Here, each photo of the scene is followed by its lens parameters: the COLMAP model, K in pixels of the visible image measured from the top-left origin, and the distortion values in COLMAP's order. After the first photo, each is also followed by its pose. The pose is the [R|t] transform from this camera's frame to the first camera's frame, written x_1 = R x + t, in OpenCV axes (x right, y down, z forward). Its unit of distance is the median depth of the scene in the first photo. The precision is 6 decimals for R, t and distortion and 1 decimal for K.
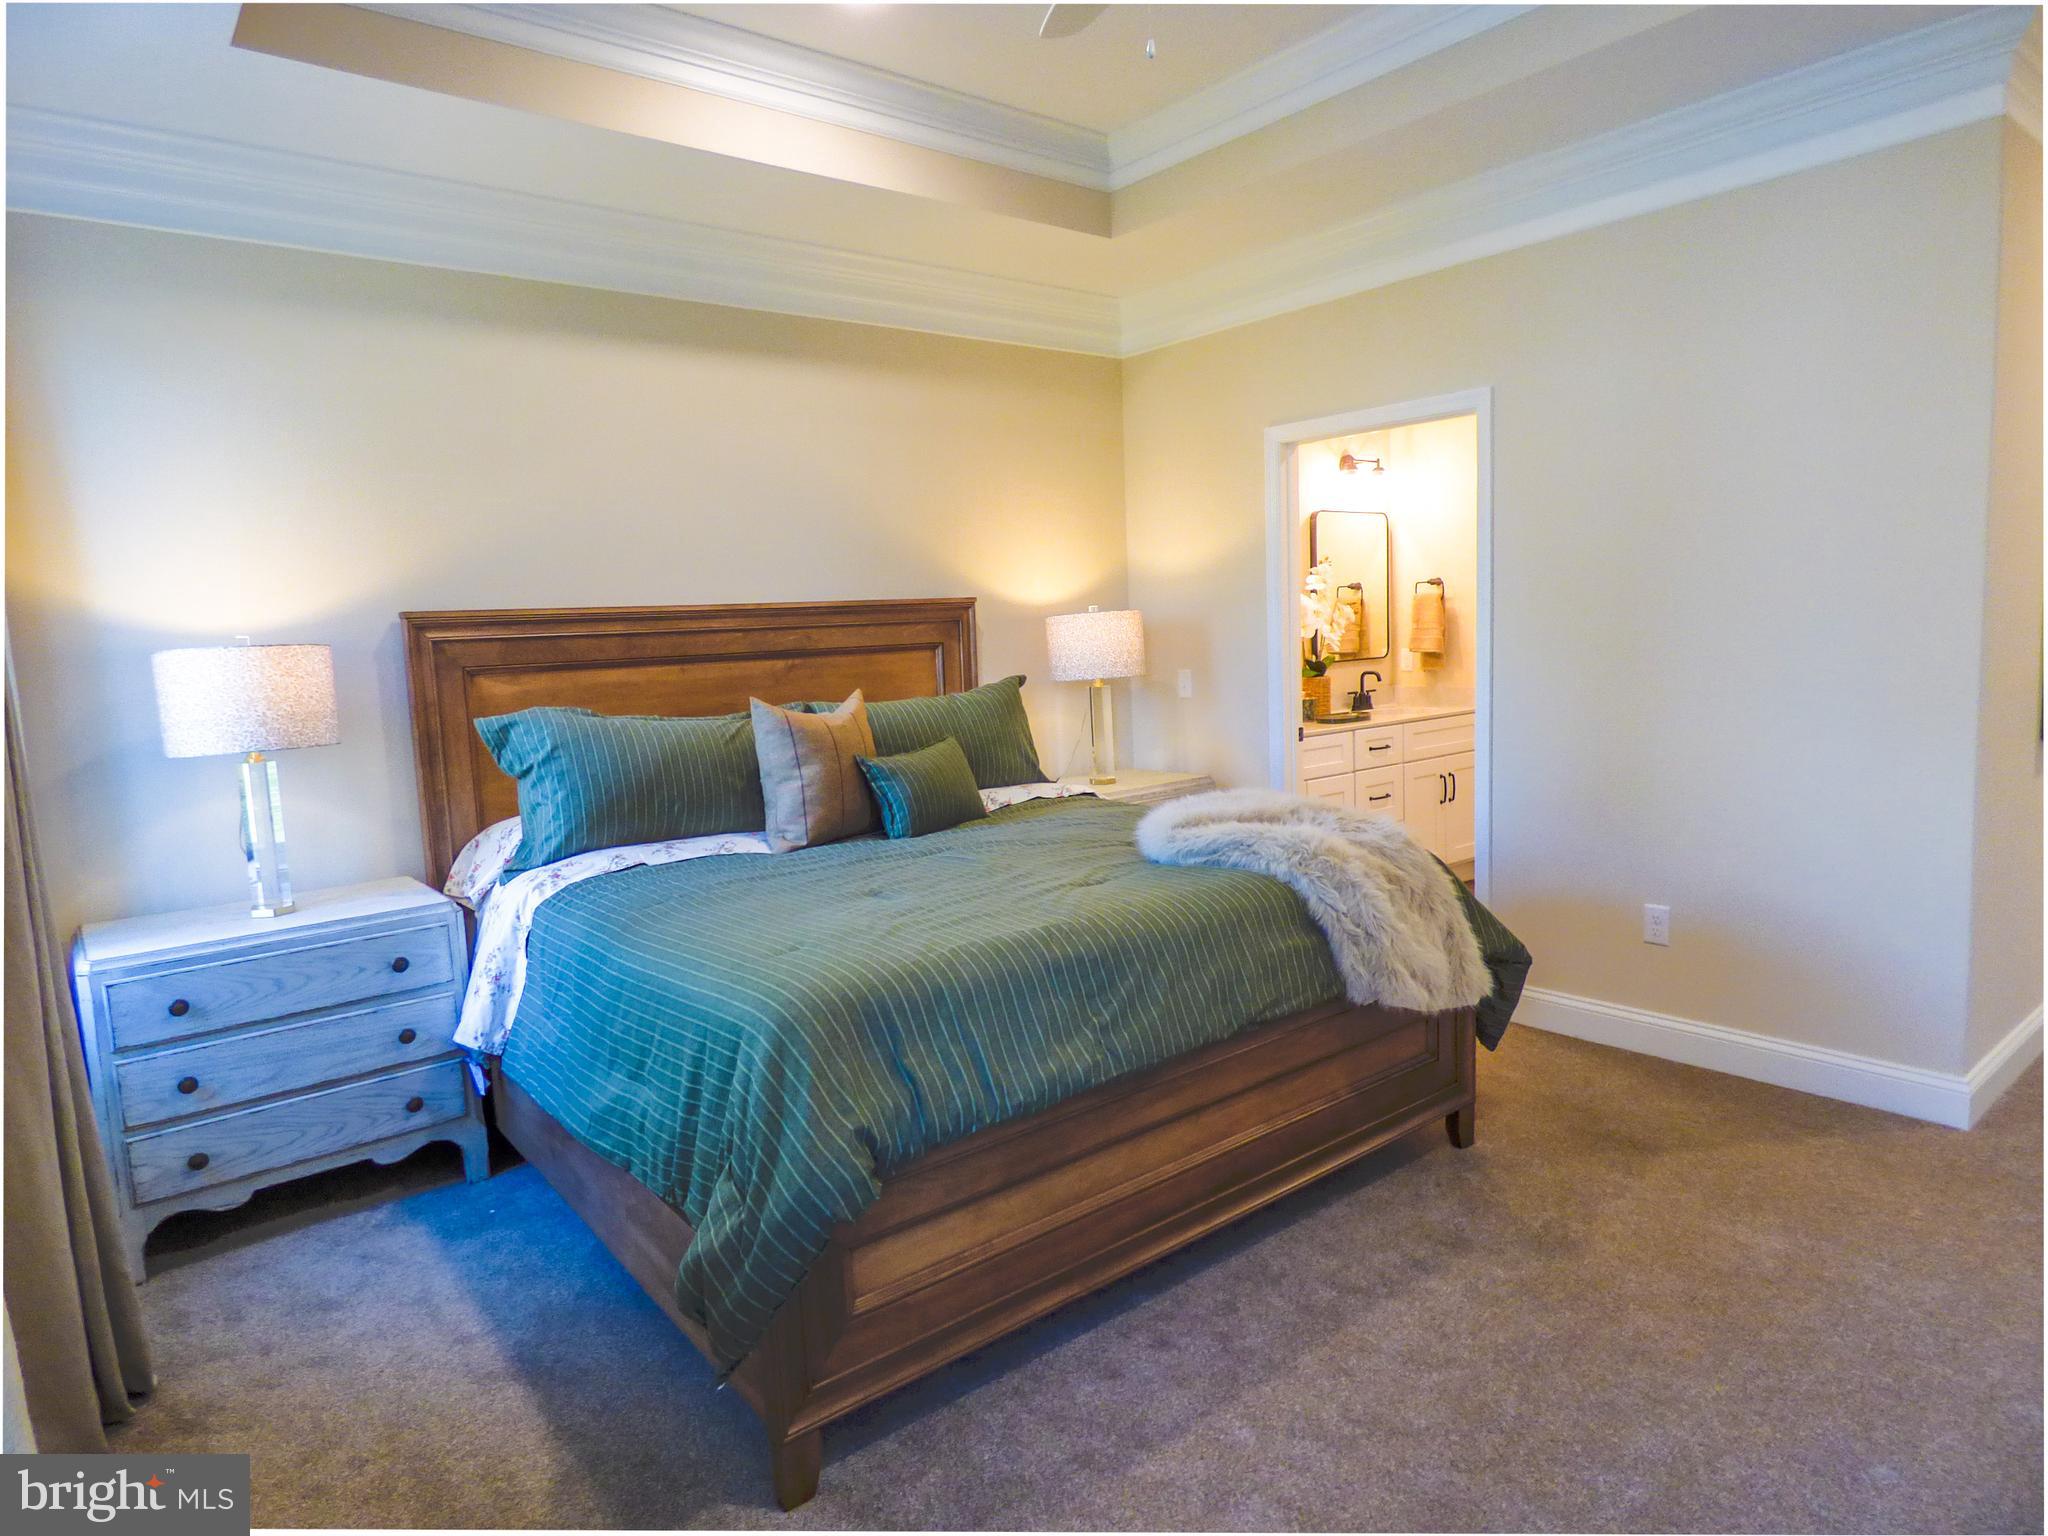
lens RADIAL K [[1226.1, 0, 1019.1], [0, 1226.1, 773.3], [0, 0, 1]] dist [-0.017087, 0.002379]
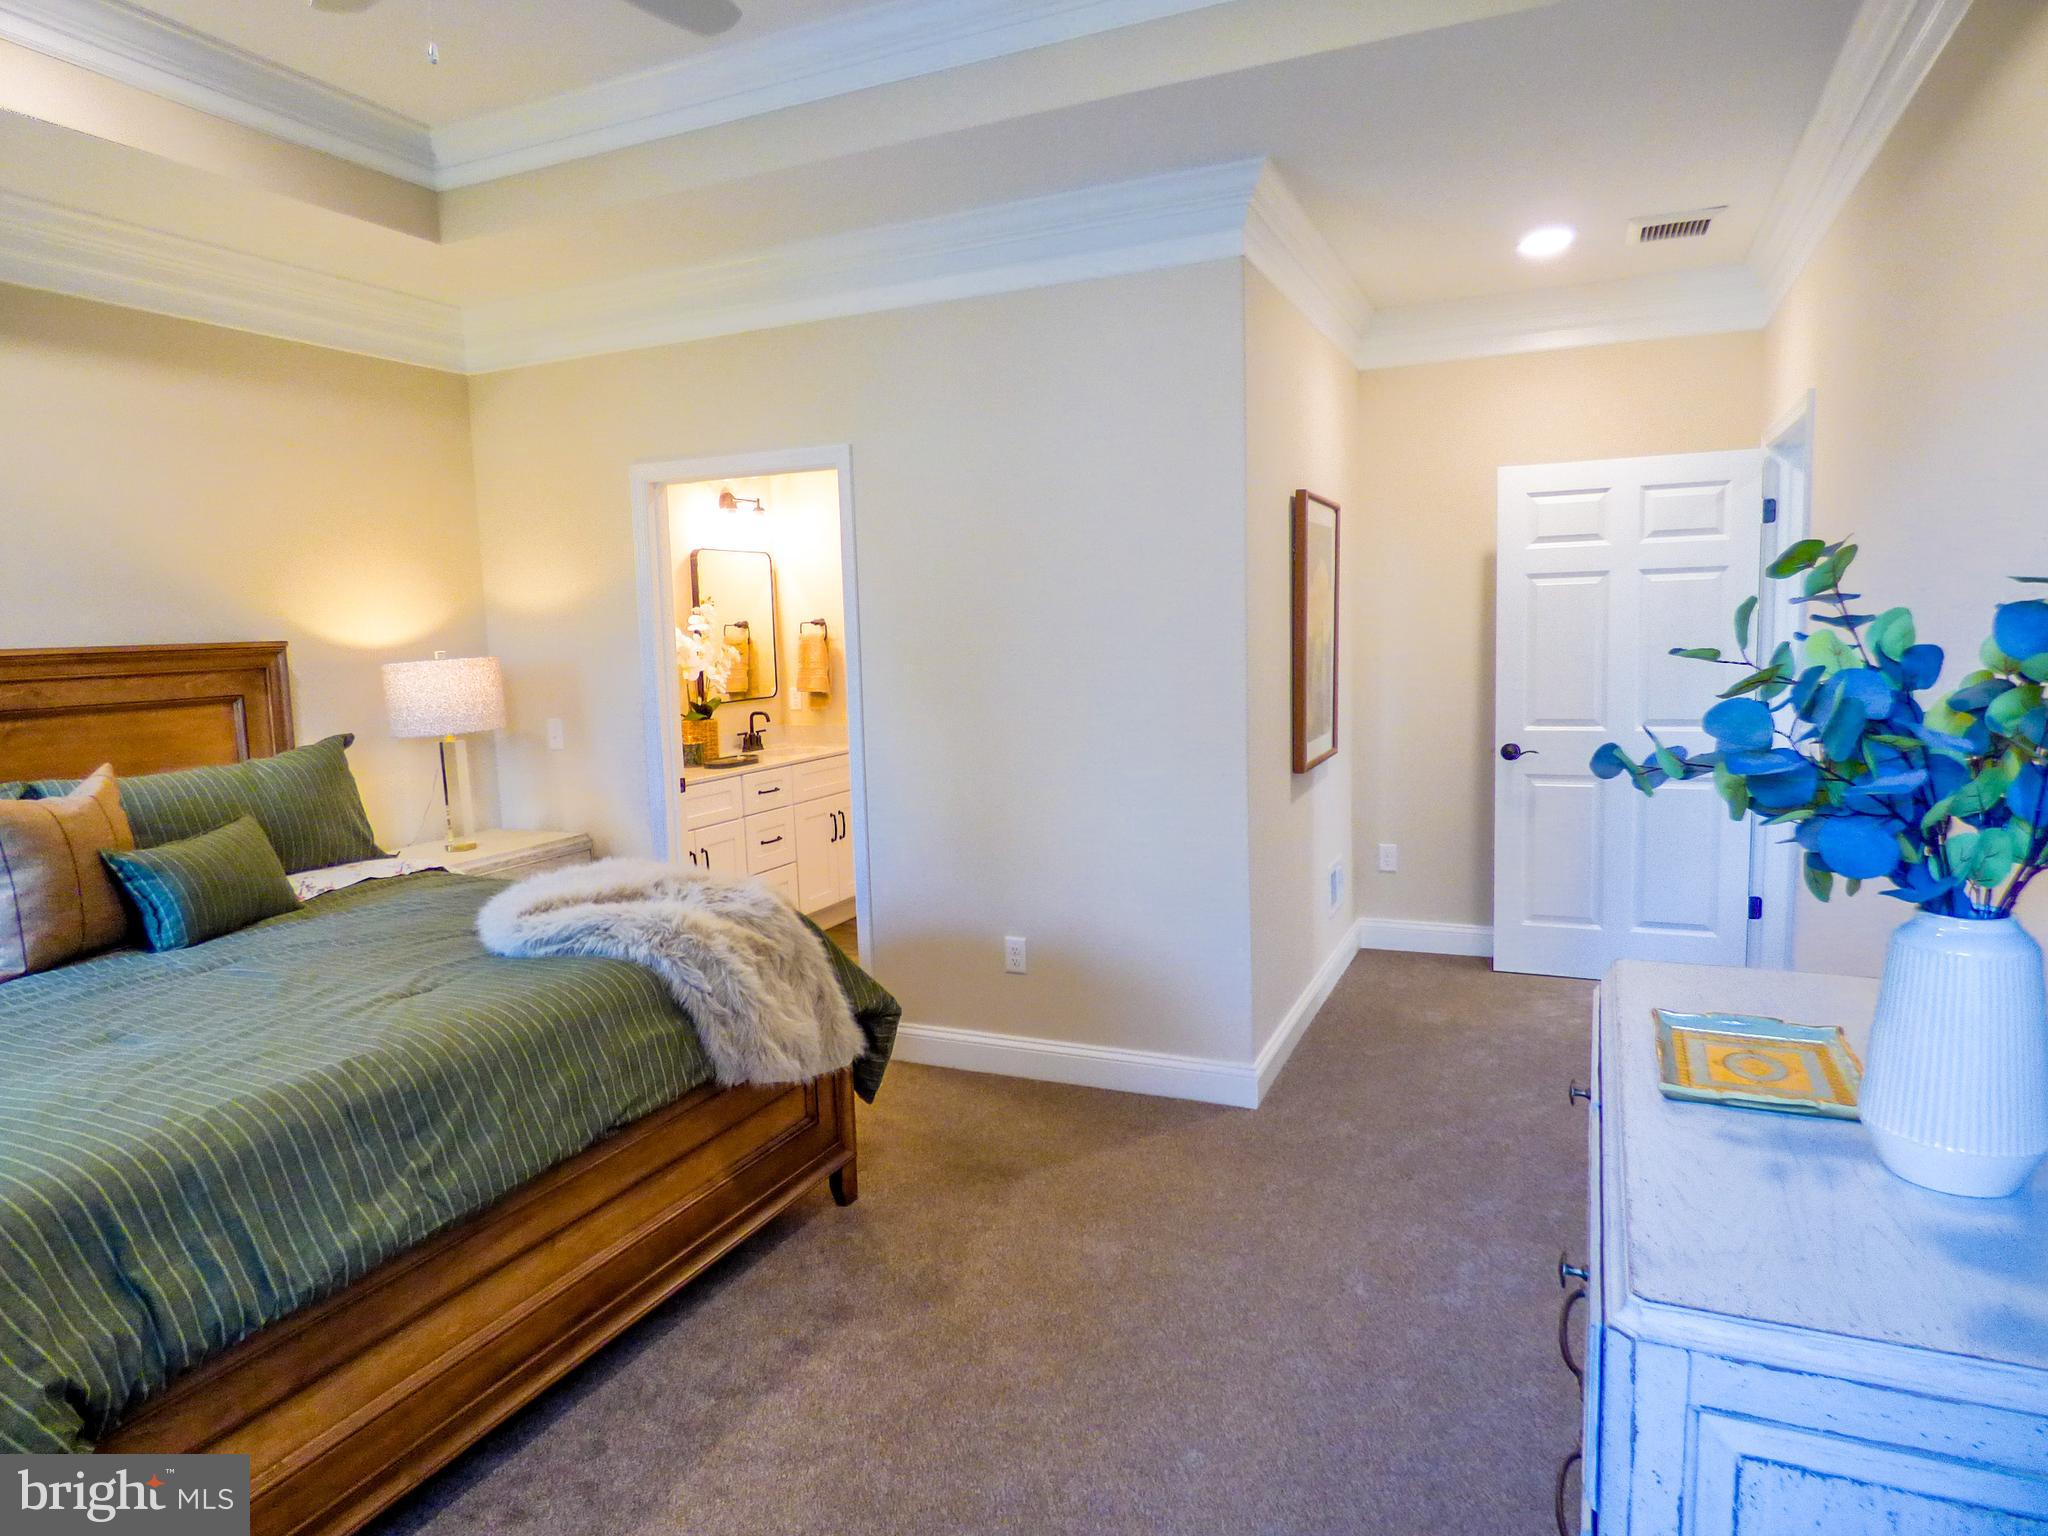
lens RADIAL K [[1226.1, 0, 1025.6], [0, 1226.1, 779.1], [0, 0, 1]] dist [-0.017087, 0.002379]
pose [[0.891509, -0.041693, 0.451079, 0.049993], [0.045902, 0.998945, 0.001611, -0.035833], [-0.450671, 0.019269, 0.892482, 0.024822]]
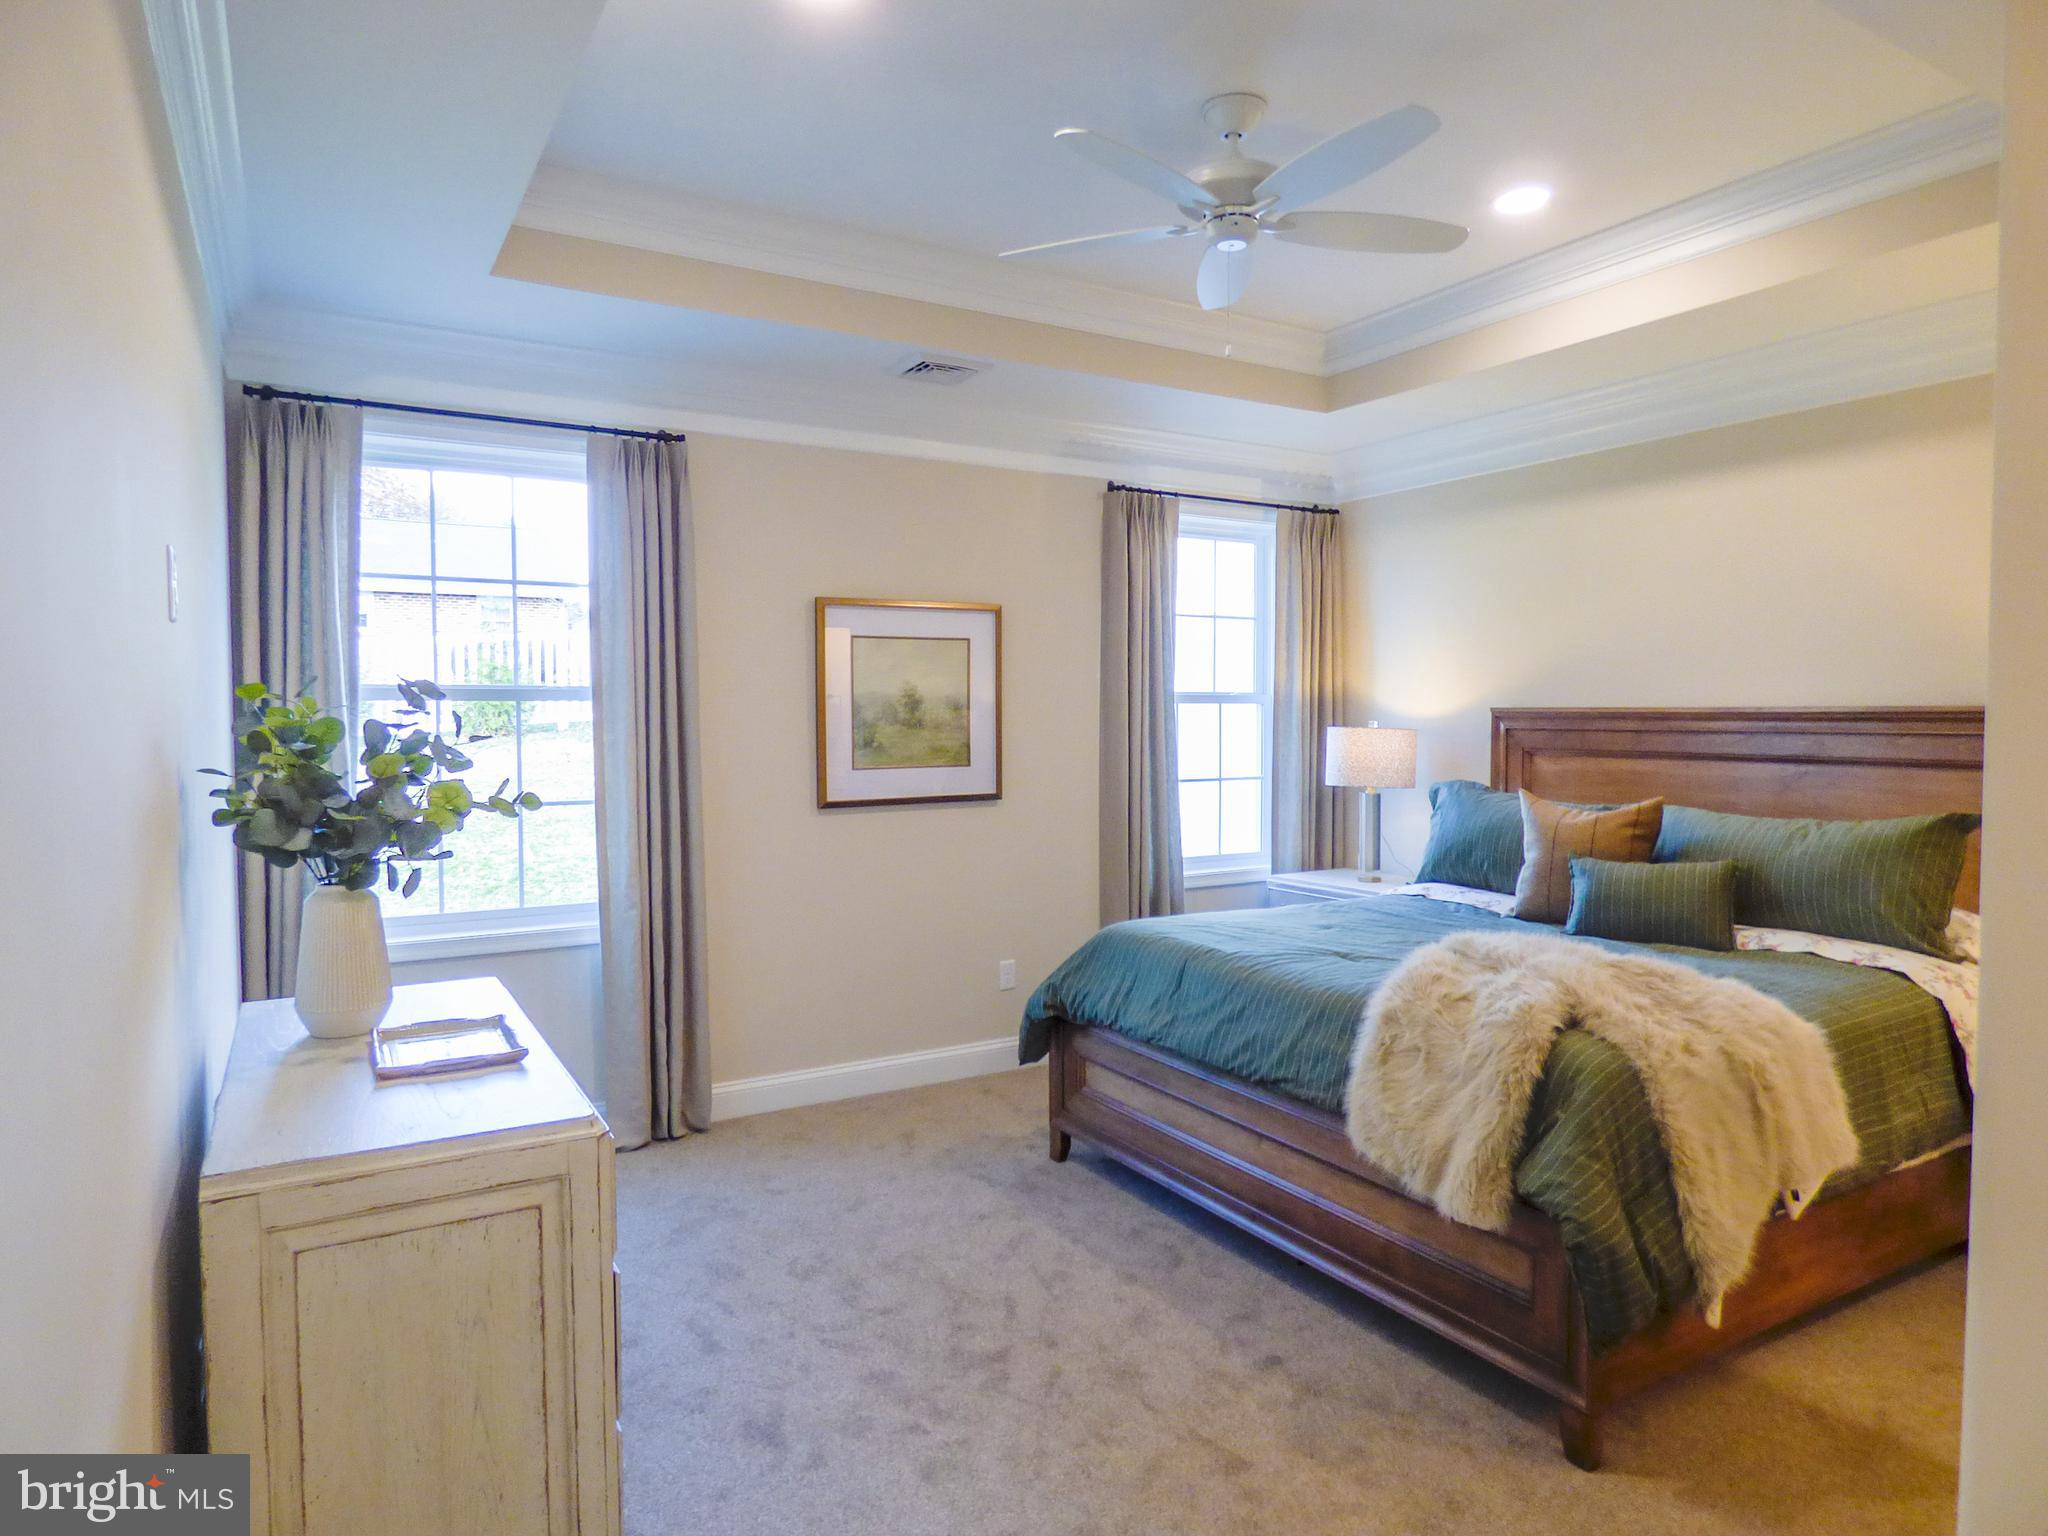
lens RADIAL K [[1226.1, 0, 1026.2], [0, 1226.1, 763.2], [0, 0, 1]] dist [-0.017087, 0.002379]
pose [[-0.139694, 0.083369, -0.986679, 1.059413], [-0.108836, 0.989119, 0.098984, -0.155158], [0.984195, 0.121214, -0.129100, 0.665196]]
